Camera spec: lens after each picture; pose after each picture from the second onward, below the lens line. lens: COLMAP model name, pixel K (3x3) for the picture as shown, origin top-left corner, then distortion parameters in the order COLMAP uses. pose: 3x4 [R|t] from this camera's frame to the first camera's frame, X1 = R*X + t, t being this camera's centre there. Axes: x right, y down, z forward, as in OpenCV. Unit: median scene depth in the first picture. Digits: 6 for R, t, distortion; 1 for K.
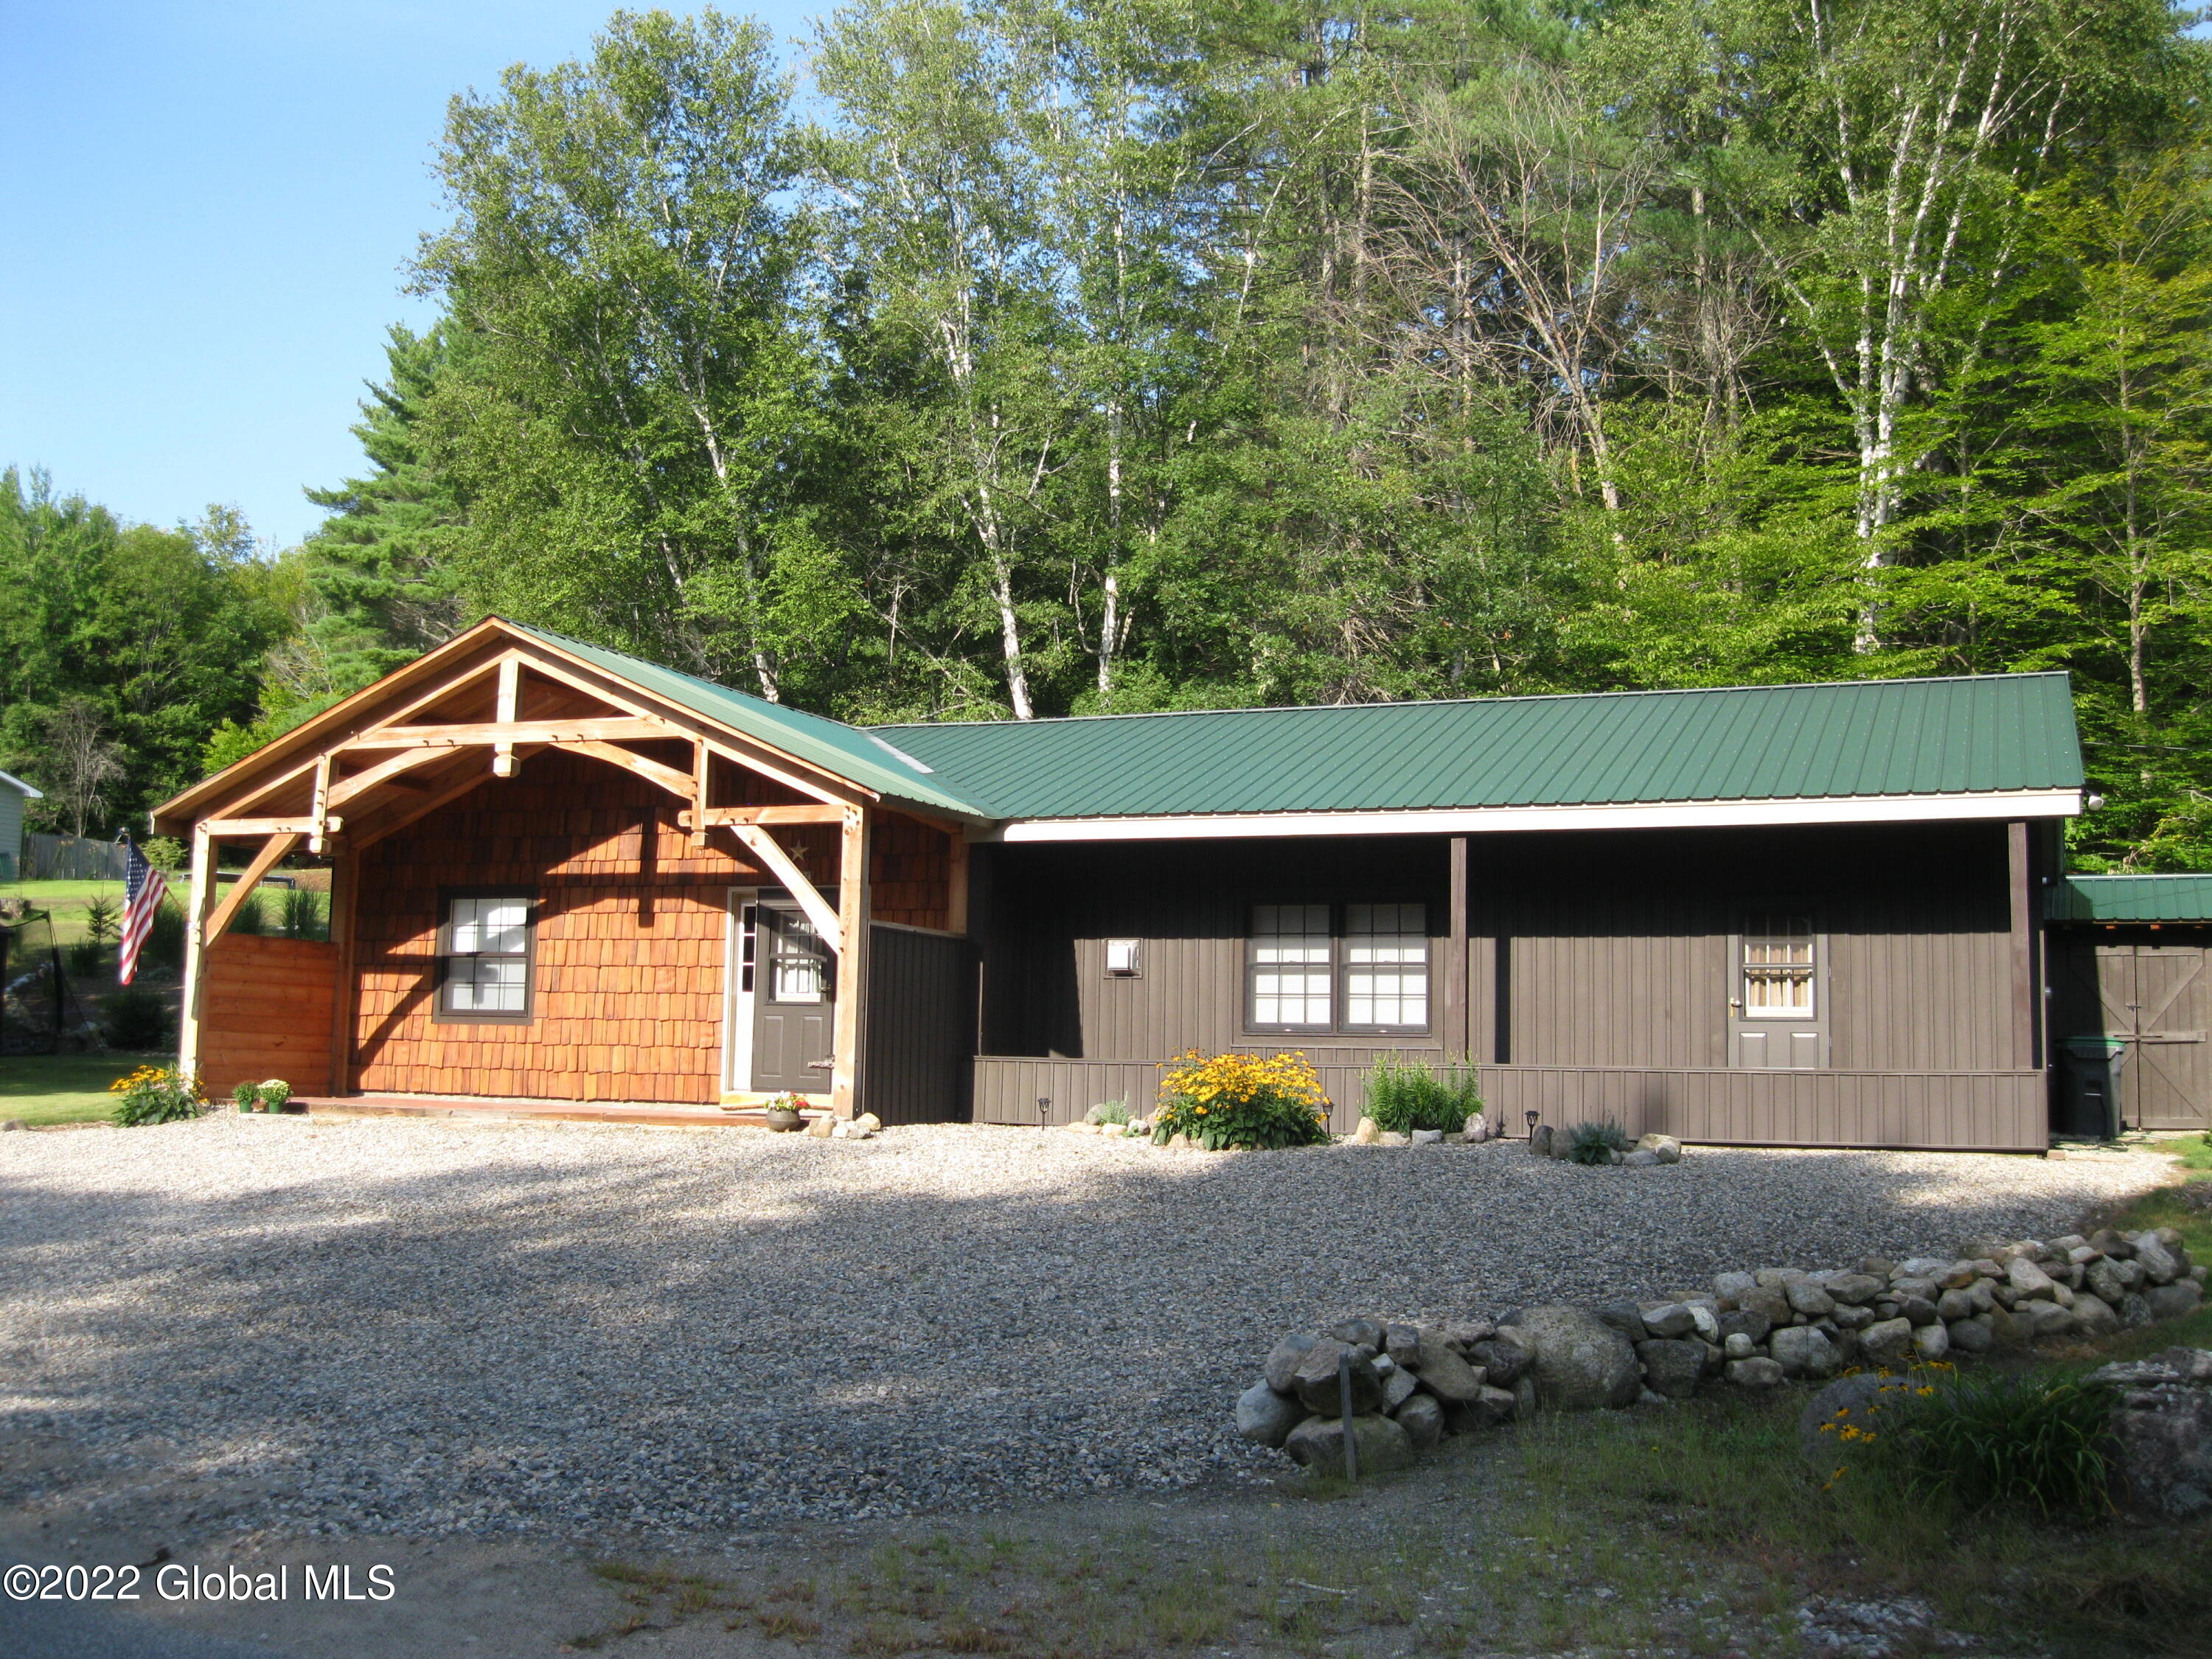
lens RADIAL K [[2242.4, 0, 1106.0], [0, 2242.4, 829.5], [0, 0, 1]] dist [-0.120891, 0.027170]
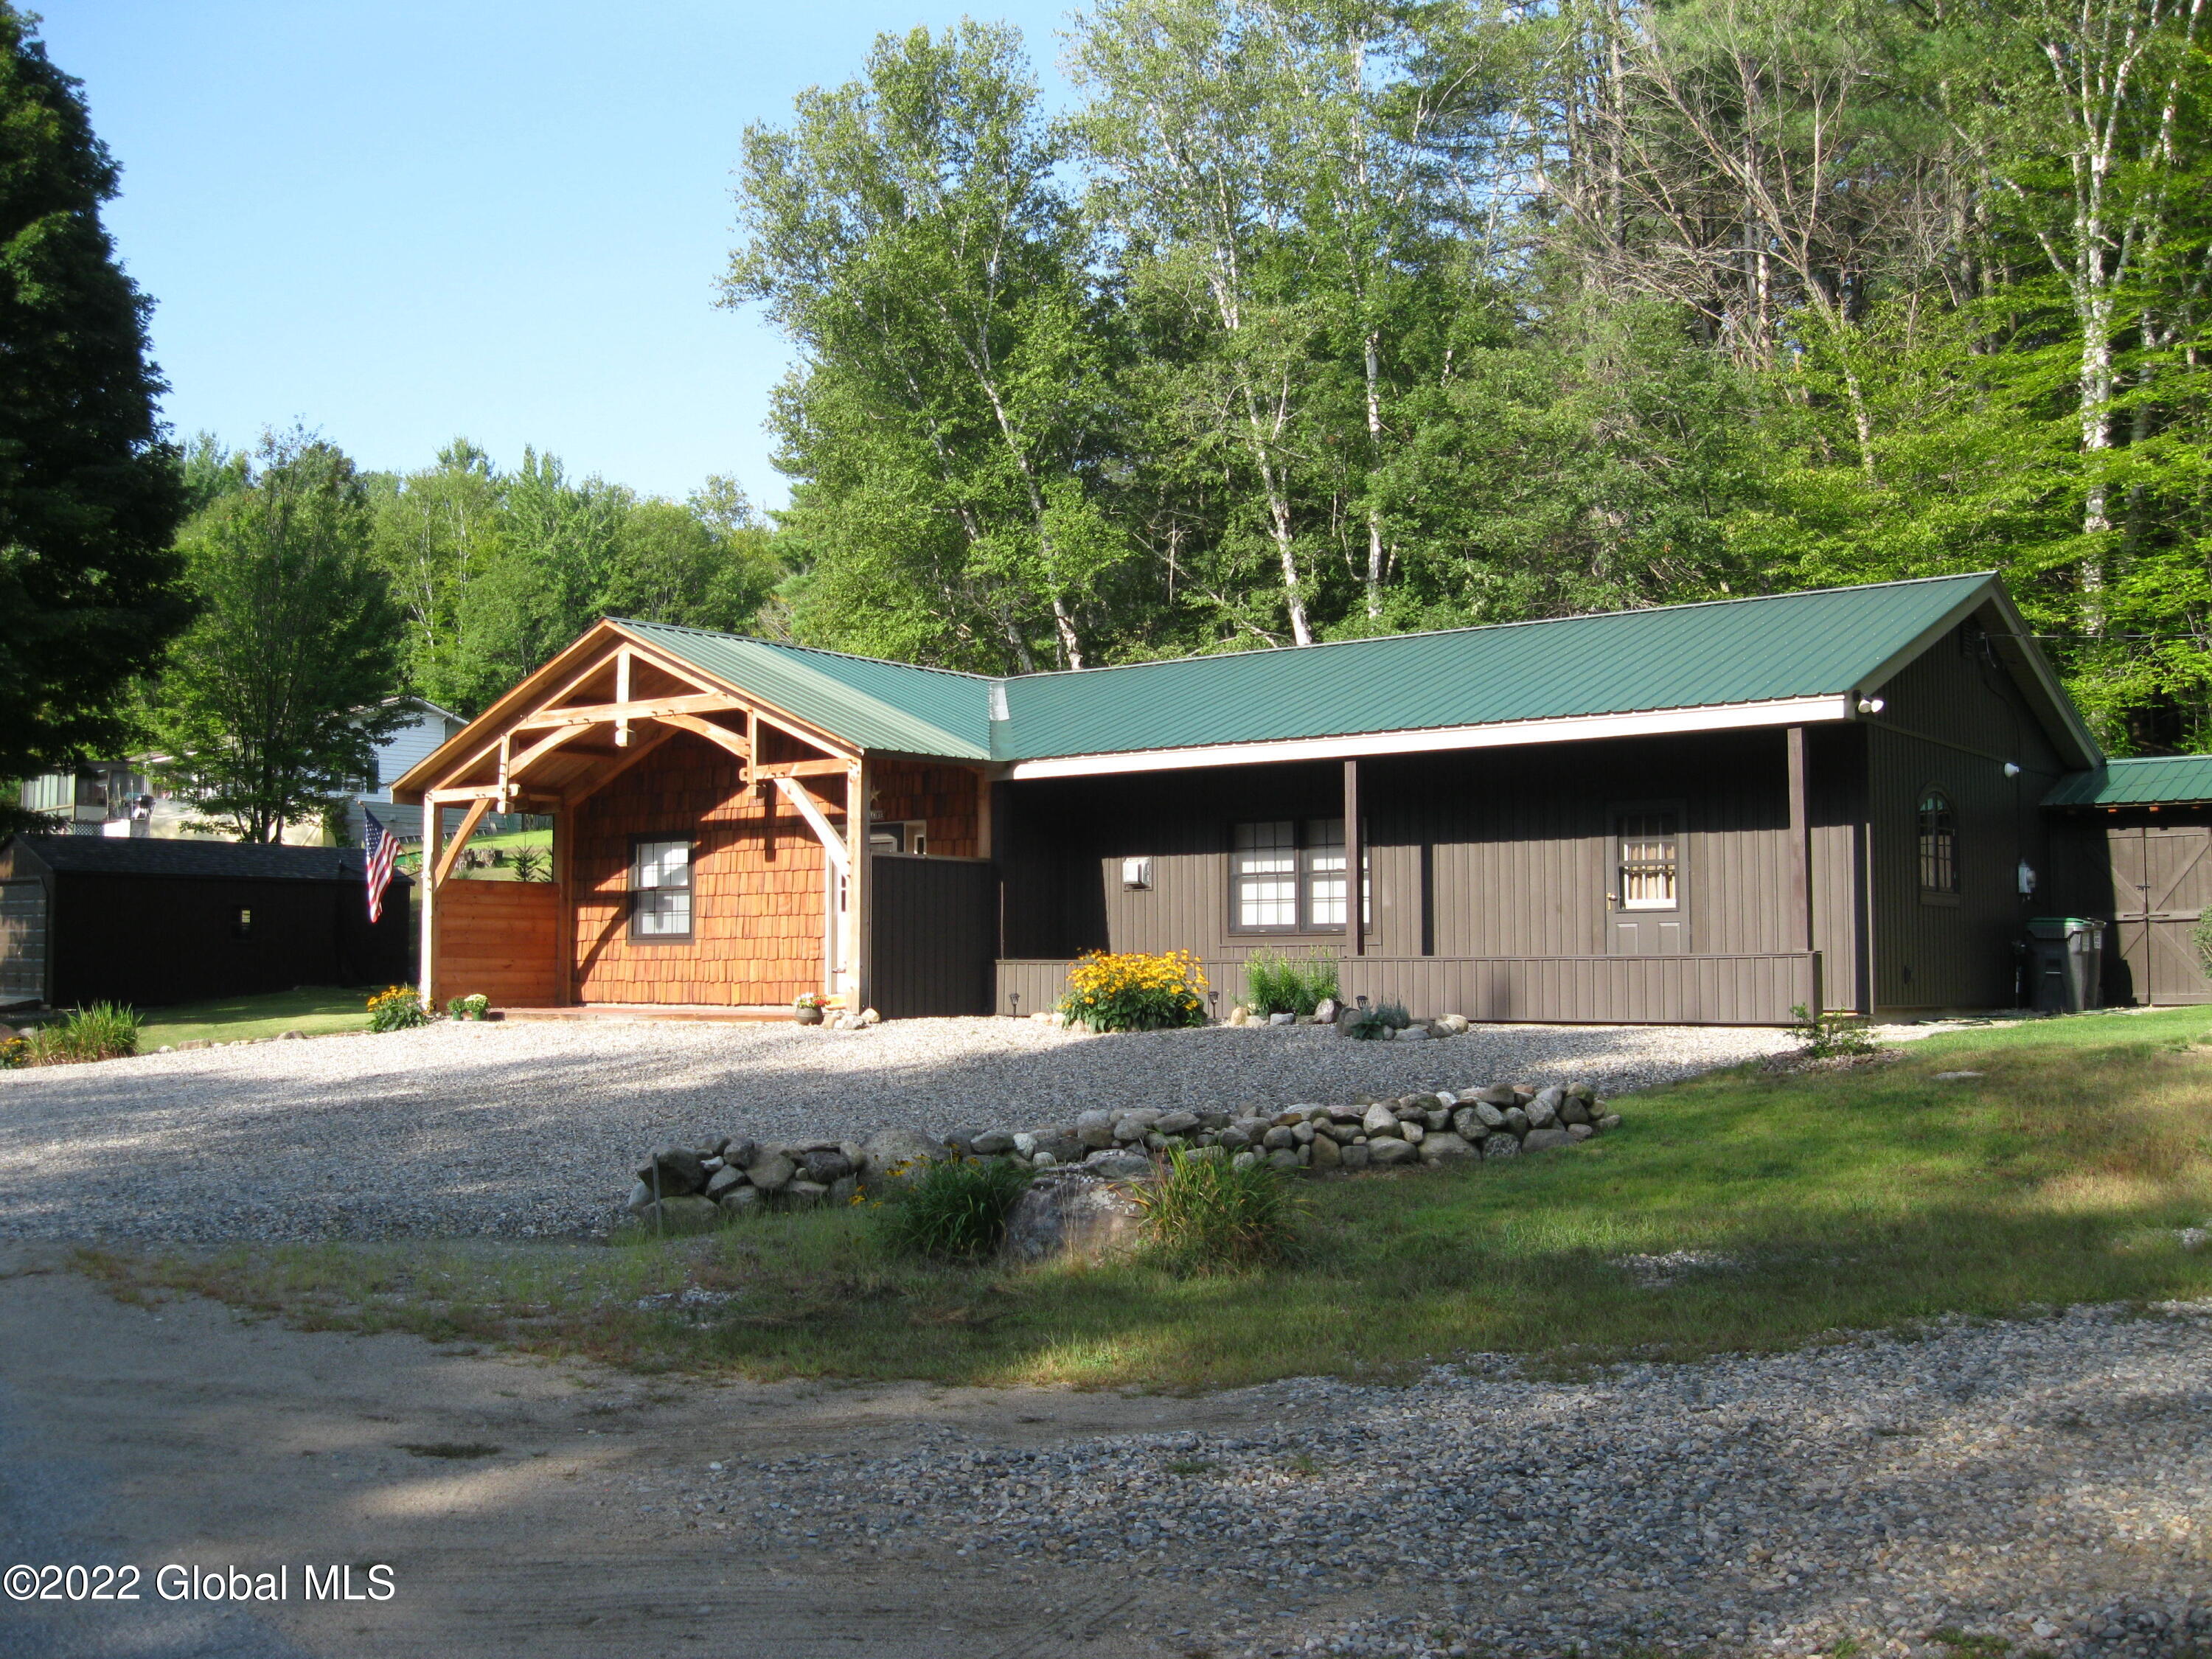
lens RADIAL K [[2255.2, 0, 1106.0], [0, 2255.2, 829.5], [0, 0, 1]] dist [-0.104448, -0.009462]
pose [[0.964396, -0.040041, -0.261415, 0.296376], [0.050704, 0.998129, 0.034168, -0.006204], [0.259558, -0.046207, 0.964621, -0.133951]]
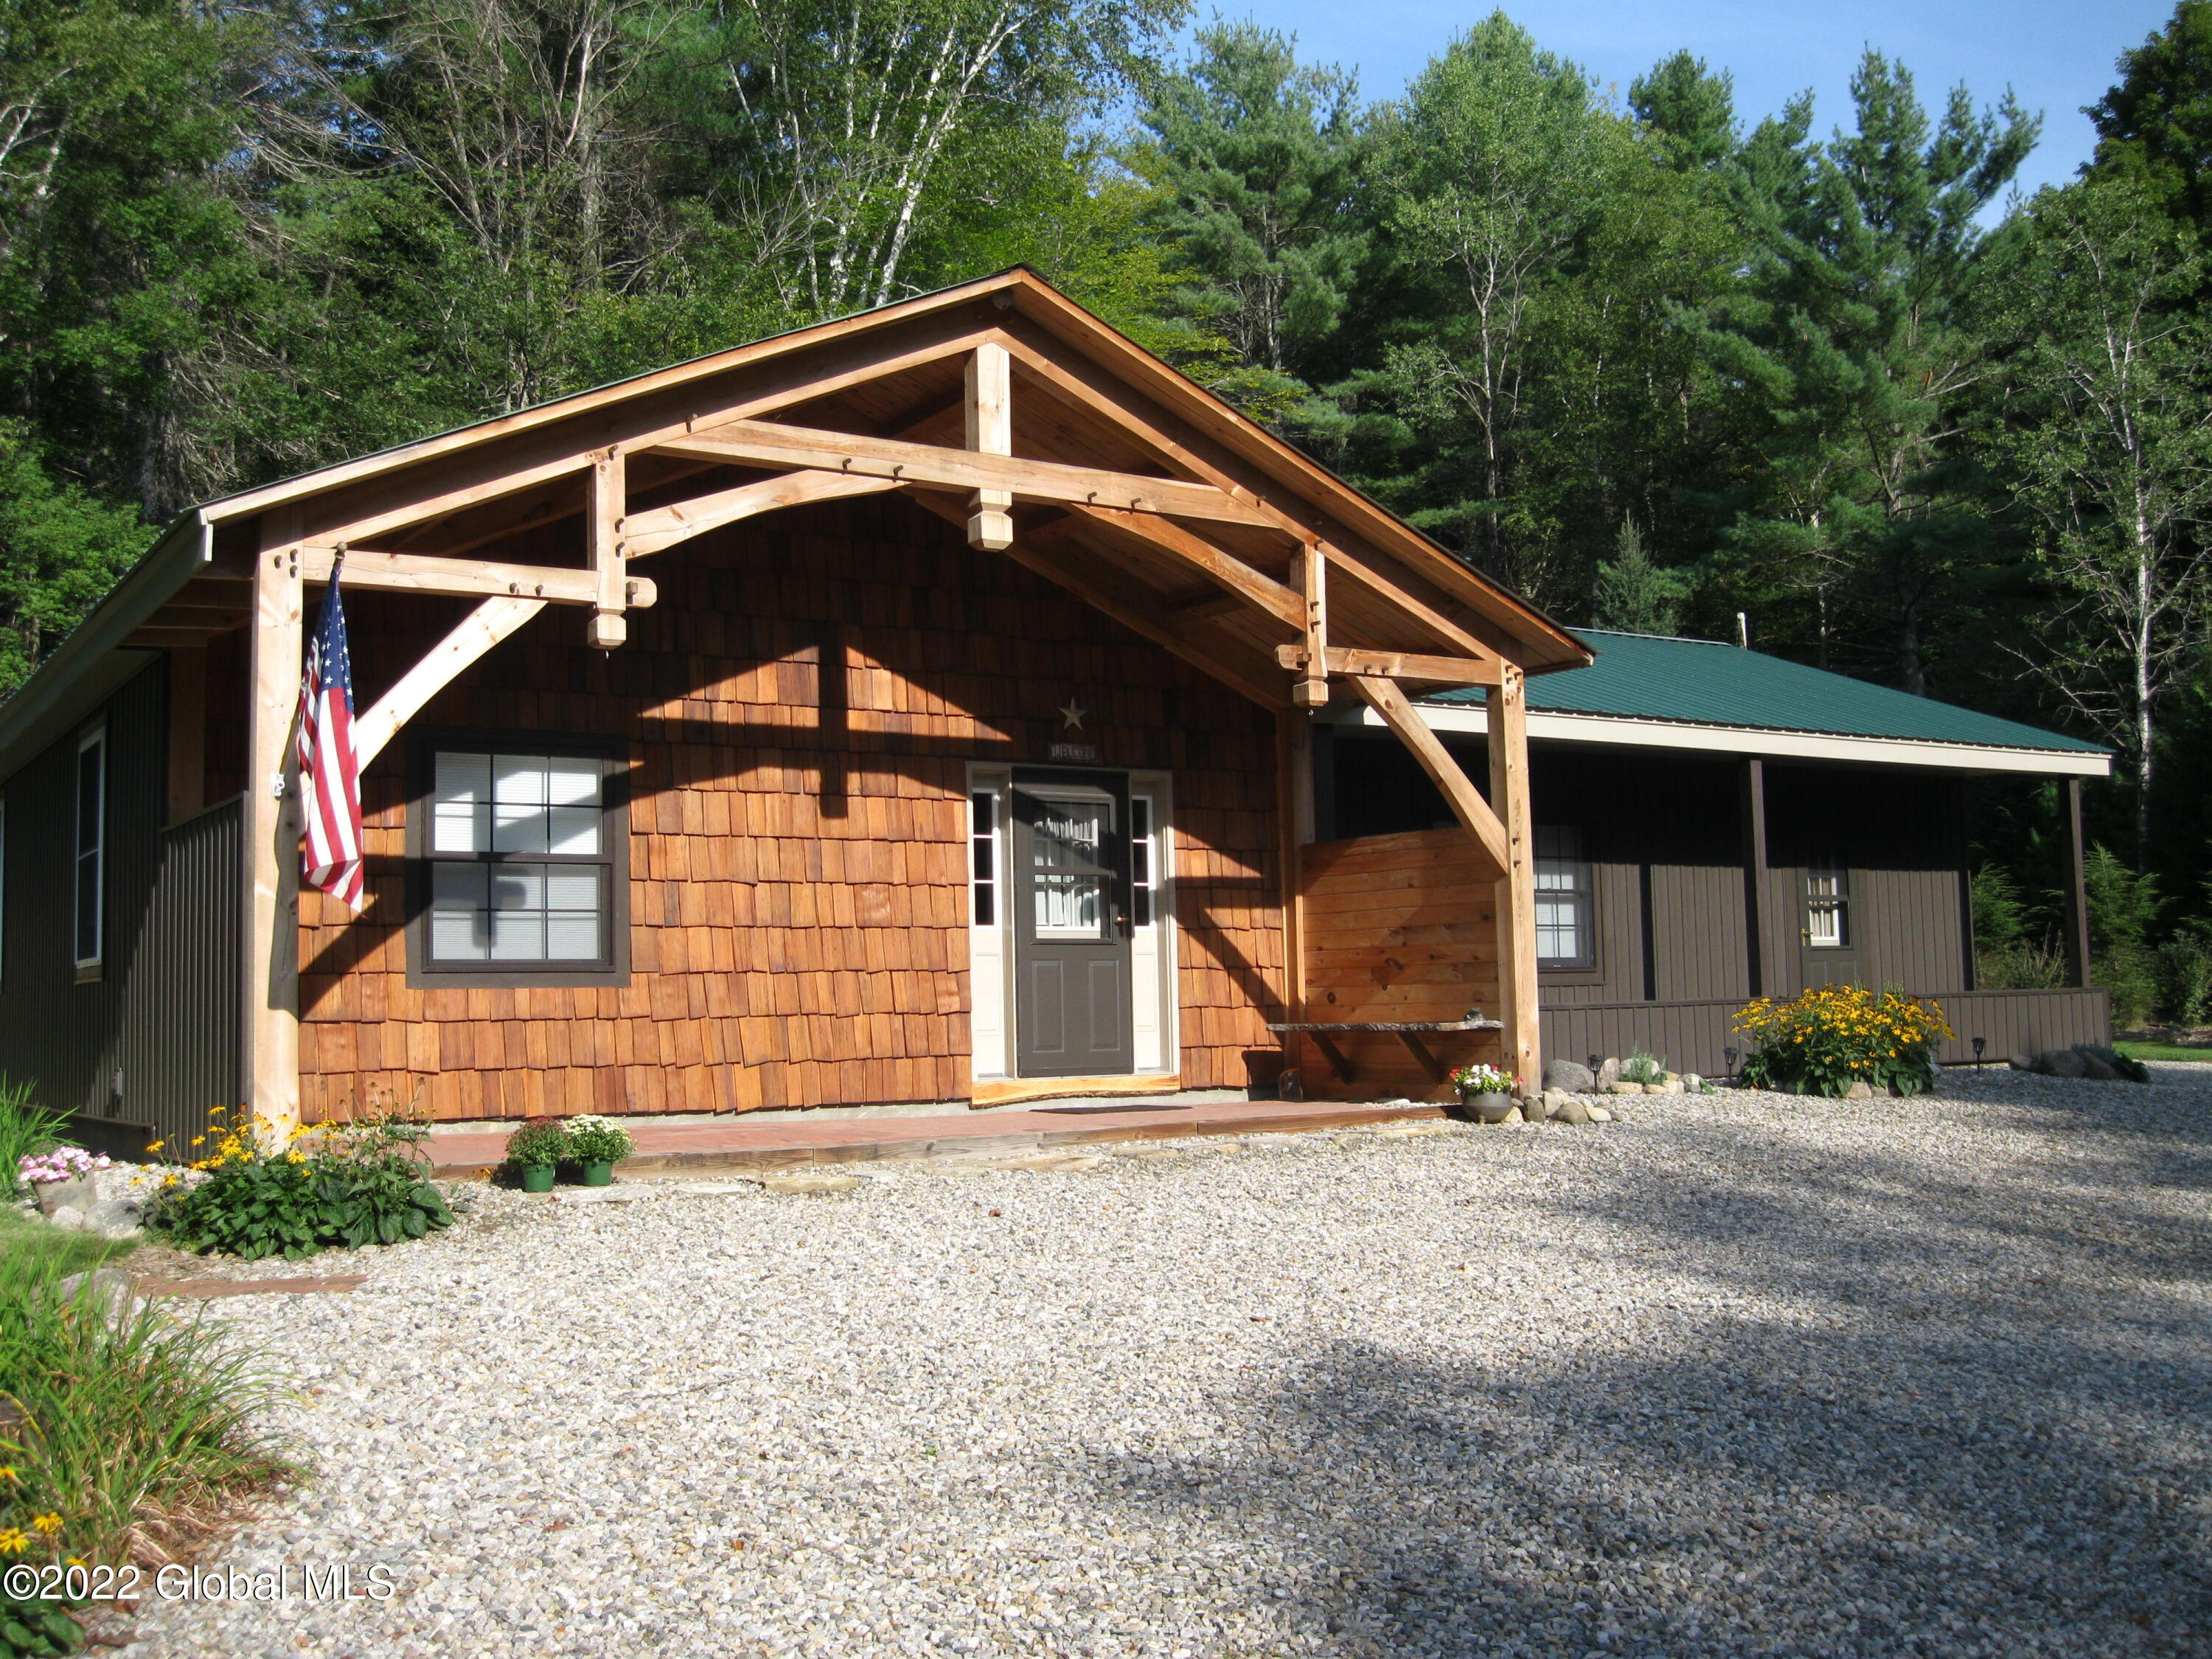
lens RADIAL K [[2242.4, 0, 1106.0], [0, 2242.4, 829.5], [0, 0, 1]] dist [-0.120891, 0.027170]
pose [[0.559742, 0.032980, 0.828010, -0.682825], [-0.058113, 0.998310, -0.000478, 0.043766], [-0.826627, -0.047851, 0.560712, 0.611271]]
